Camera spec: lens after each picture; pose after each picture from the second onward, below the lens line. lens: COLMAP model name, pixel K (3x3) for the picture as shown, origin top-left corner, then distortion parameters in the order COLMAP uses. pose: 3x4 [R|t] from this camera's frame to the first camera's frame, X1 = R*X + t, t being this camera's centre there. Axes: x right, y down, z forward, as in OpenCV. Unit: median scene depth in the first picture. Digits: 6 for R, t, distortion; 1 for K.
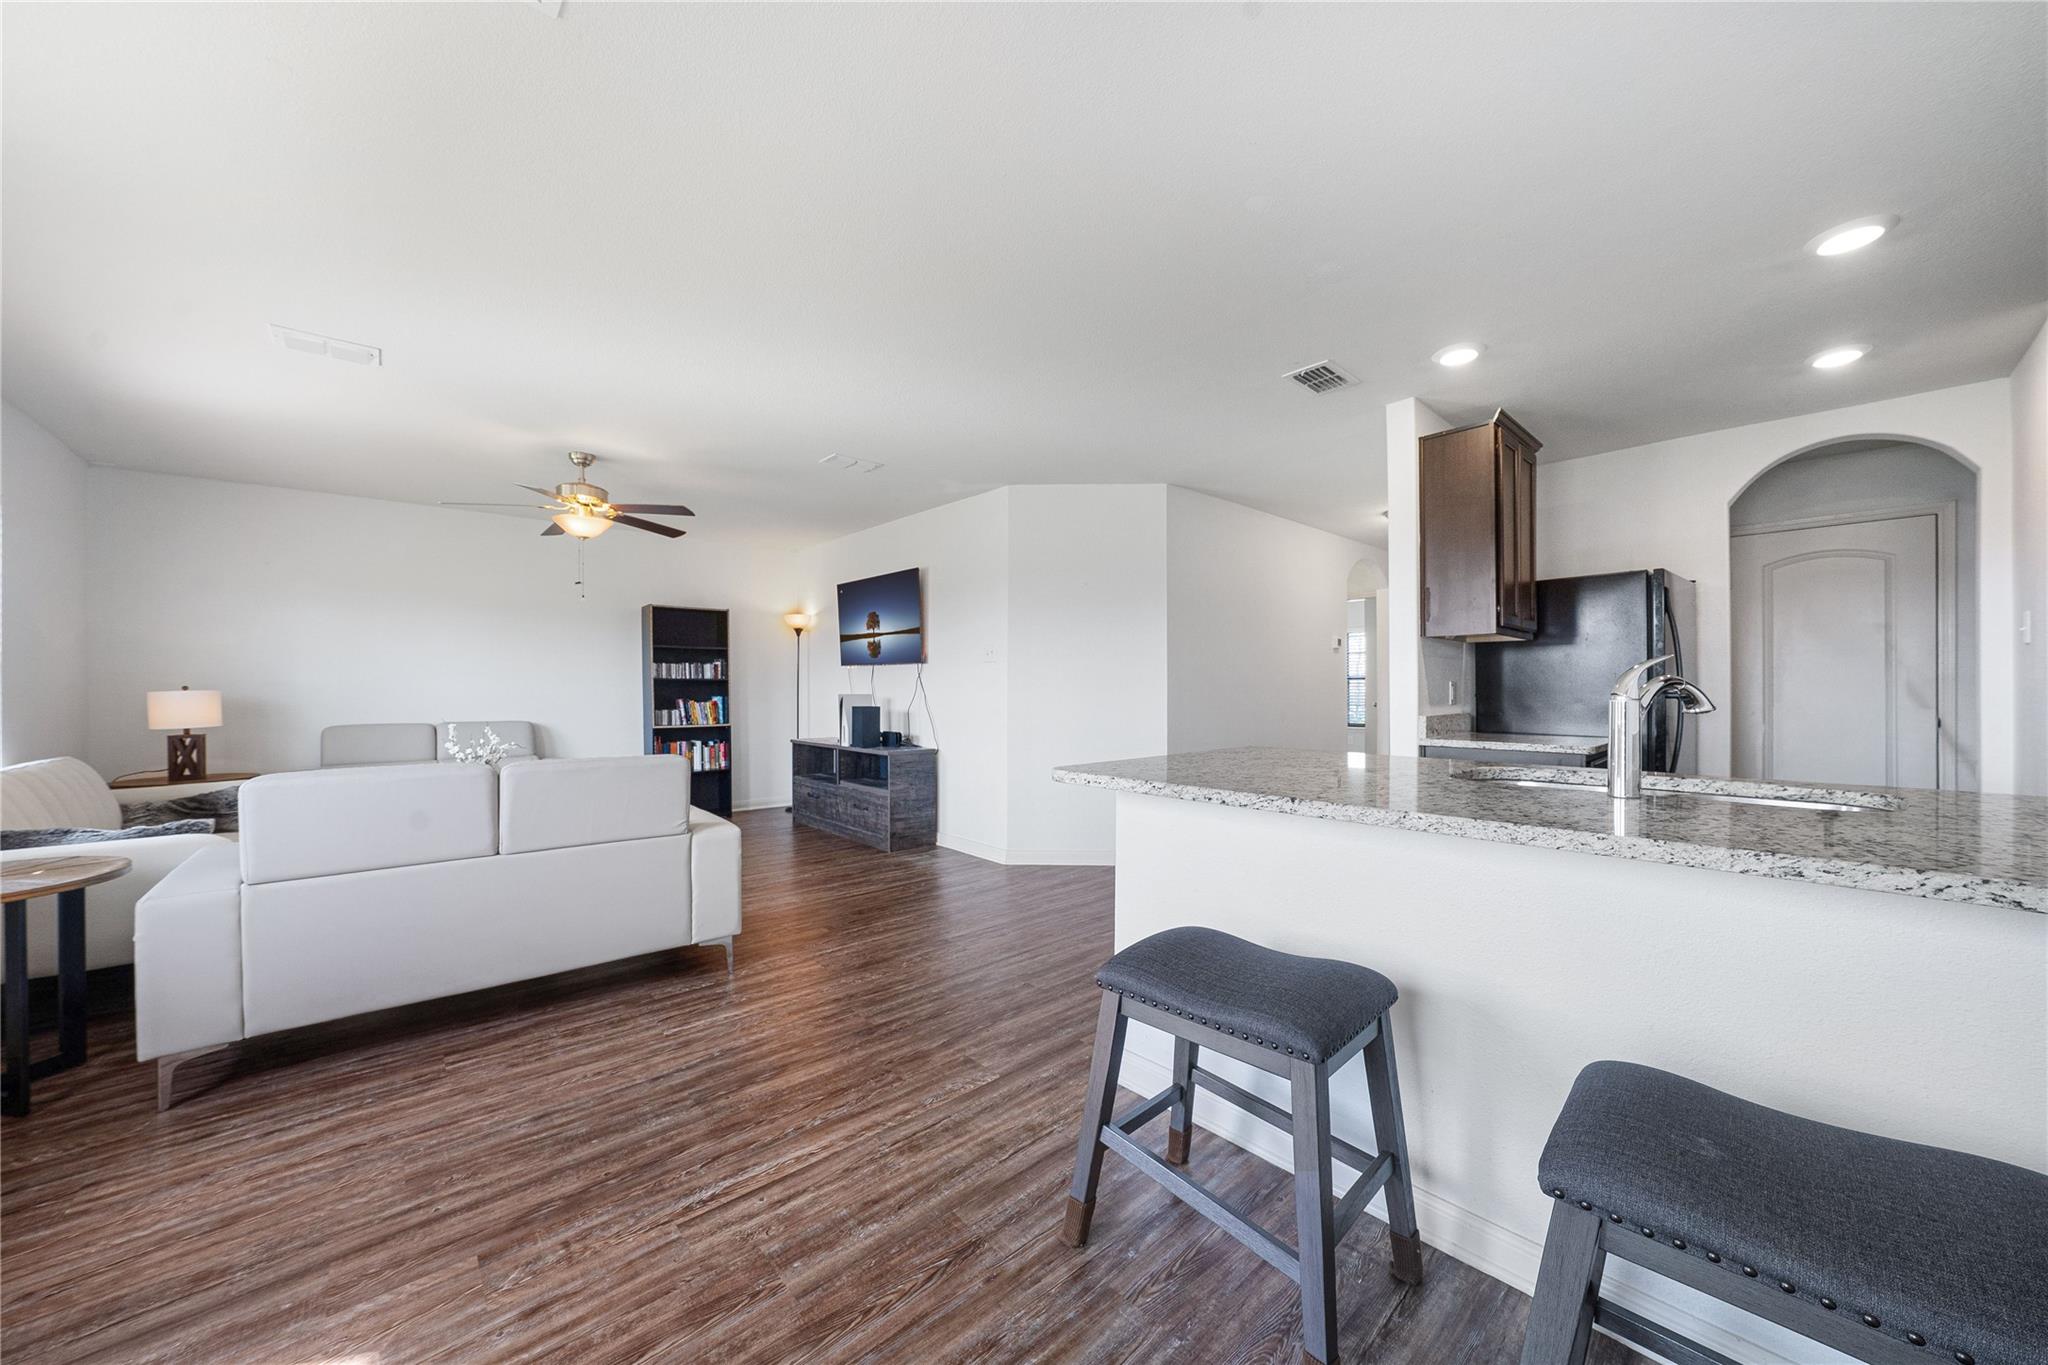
lens RADIAL K [[721.2, 0, 1027.1], [0, 721.2, 686.8], [0, 0, 1]] dist [-0.034015, 0.007671]
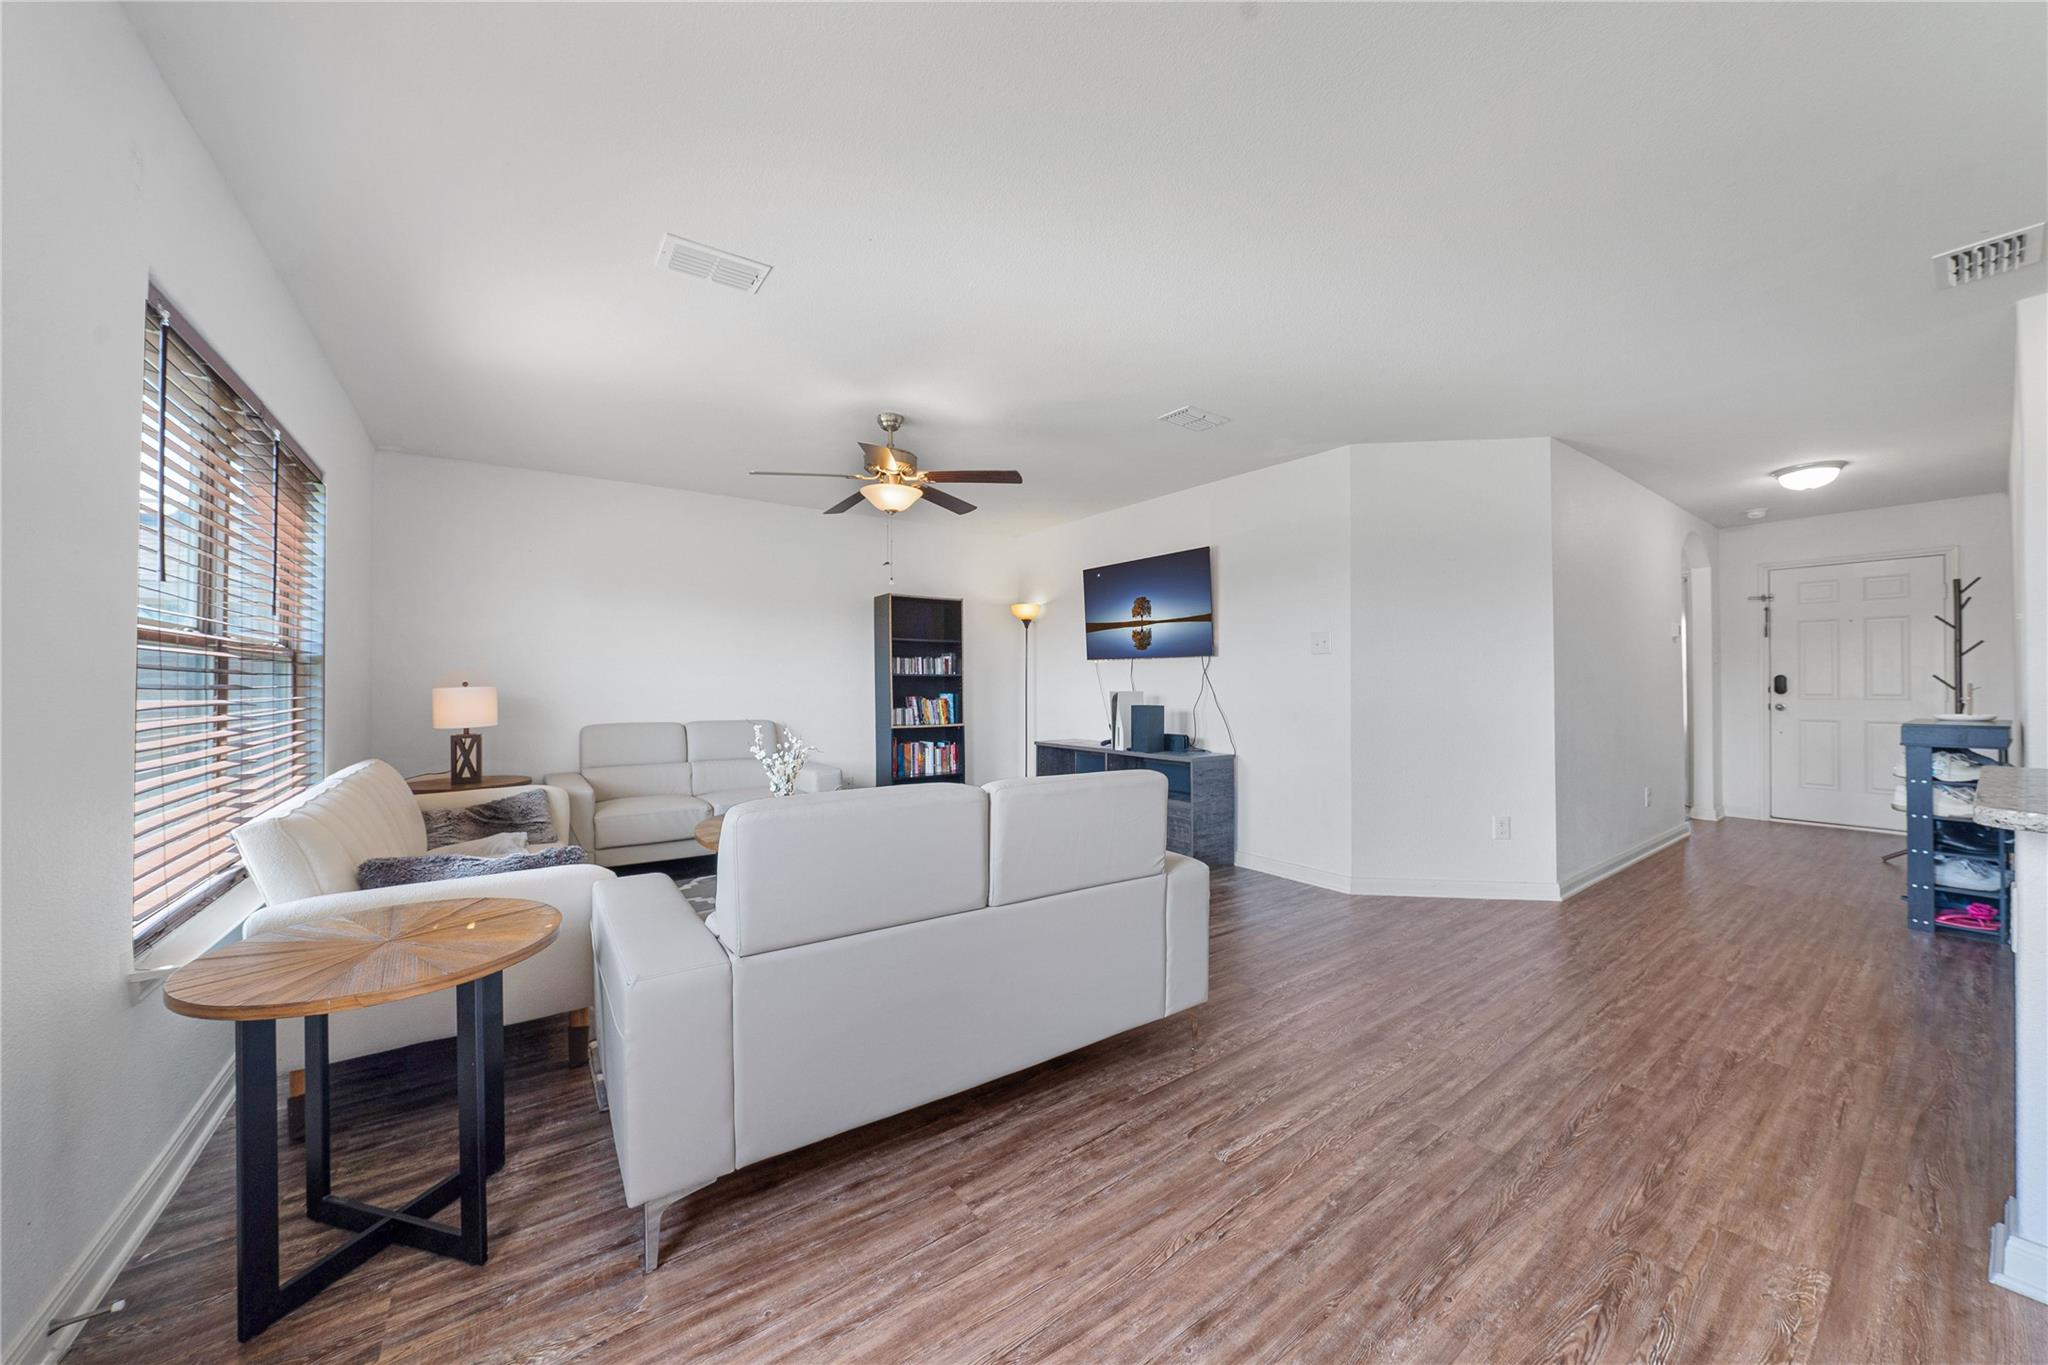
lens RADIAL K [[721.2, 0, 1027.1], [0, 721.2, 686.8], [0, 0, 1]] dist [-0.034015, 0.007671]
pose [[0.993632, -0.000247, -0.112673, -0.282133], [0.000640, 0.999994, 0.003449, 0.001849], [0.112672, -0.003499, 0.993626, 0.118120]]
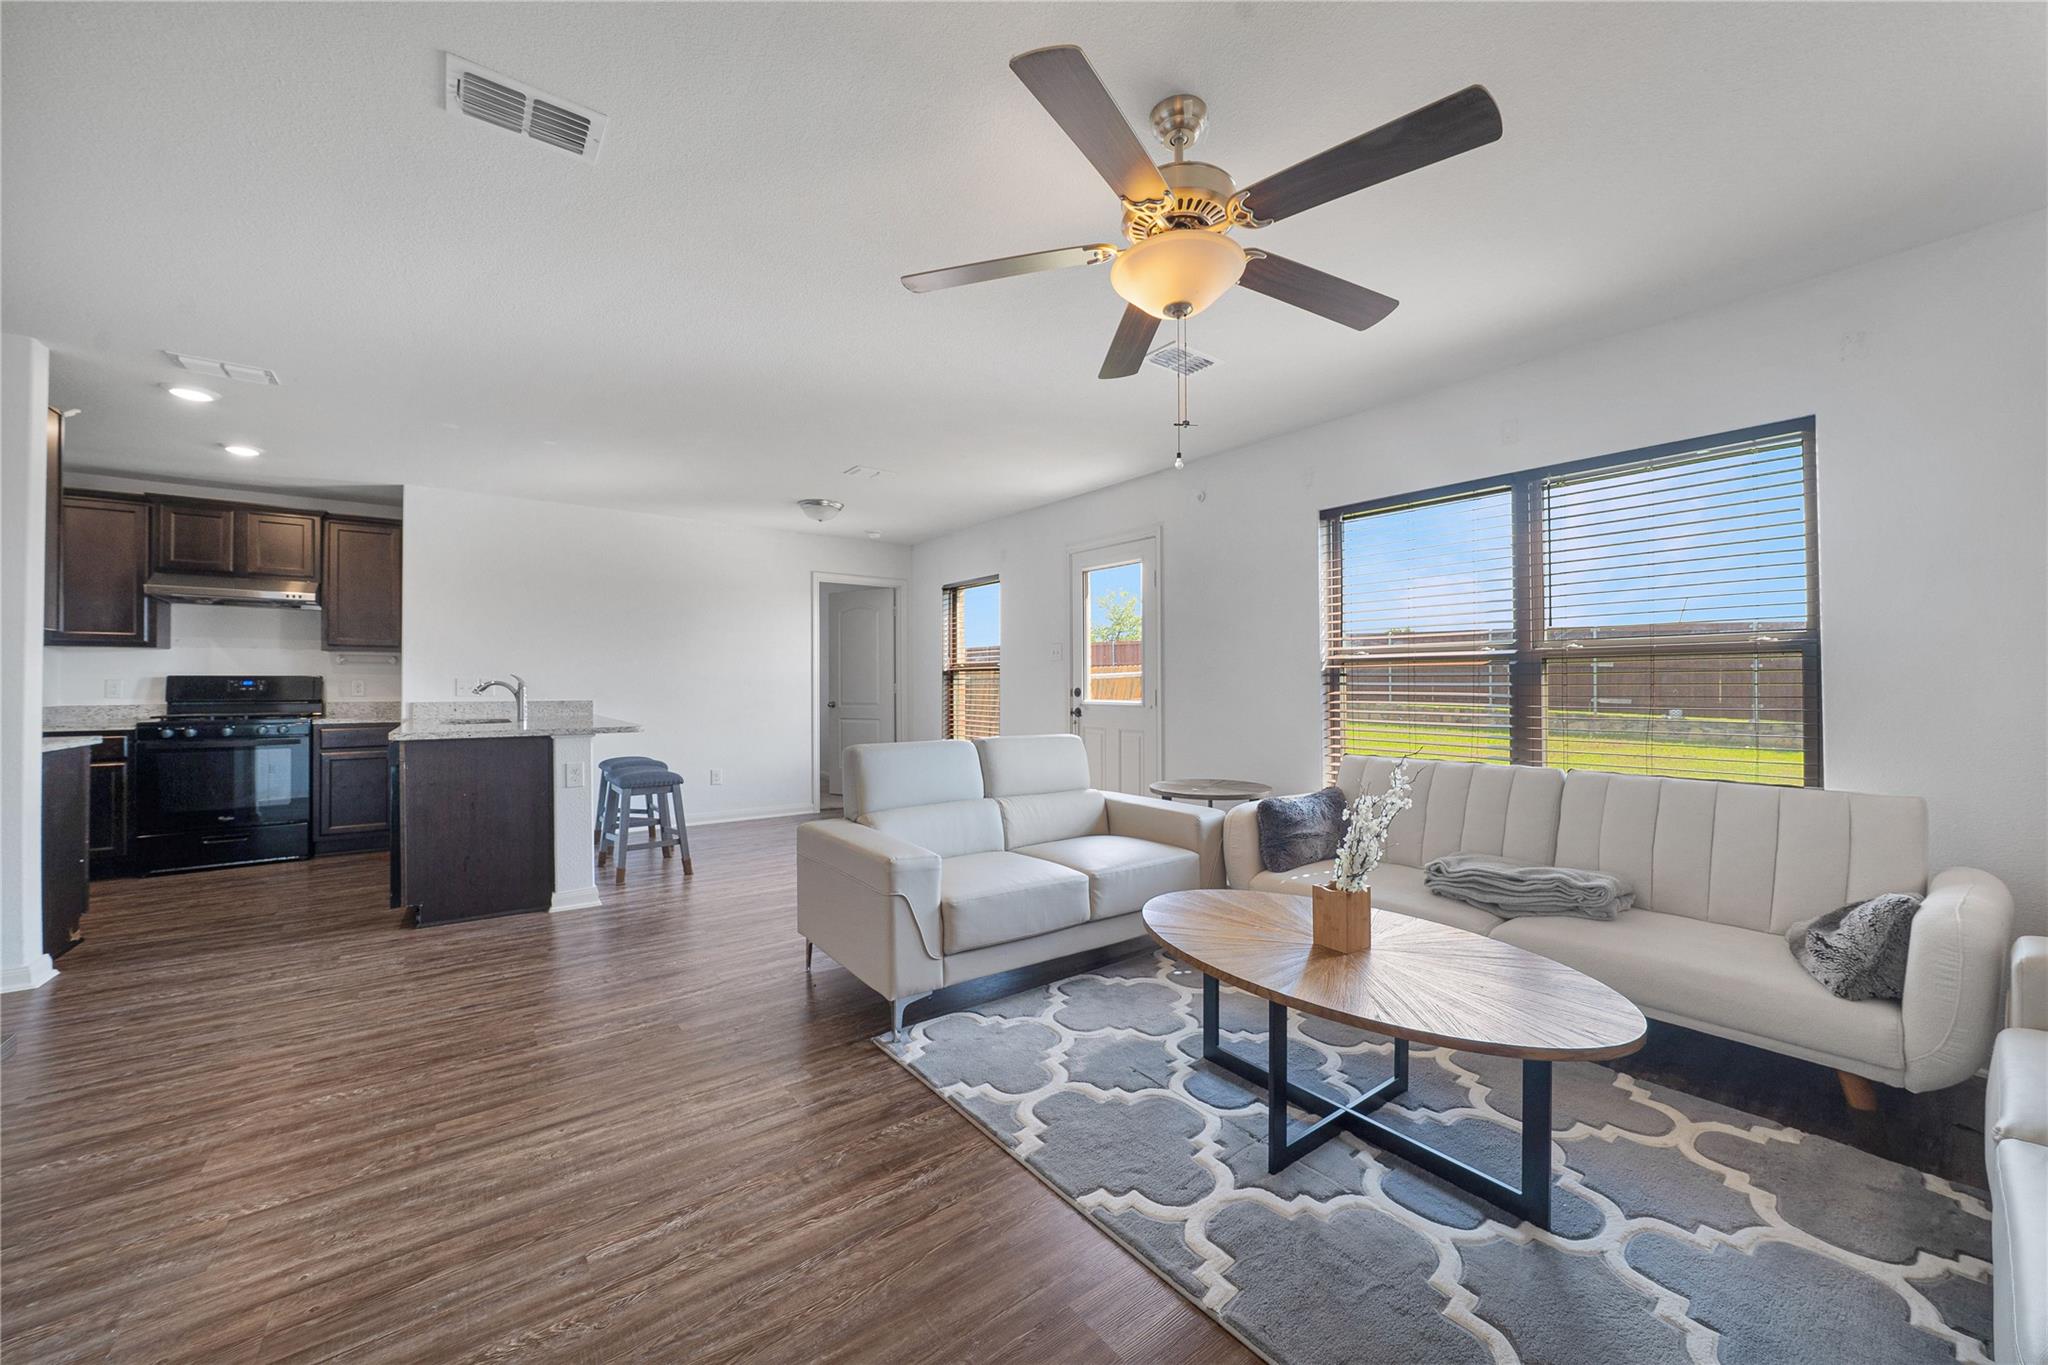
lens RADIAL K [[760.8, 0, 1019.3], [0, 760.8, 679.5], [0, 0, 1]] dist [-0.031272, 0.007636]
pose [[-0.995522, 0.002903, 0.094489, -0.449568], [0.002195, 0.999969, -0.007596, 0.001565], [-0.094509, -0.007355, -0.995497, 1.123147]]
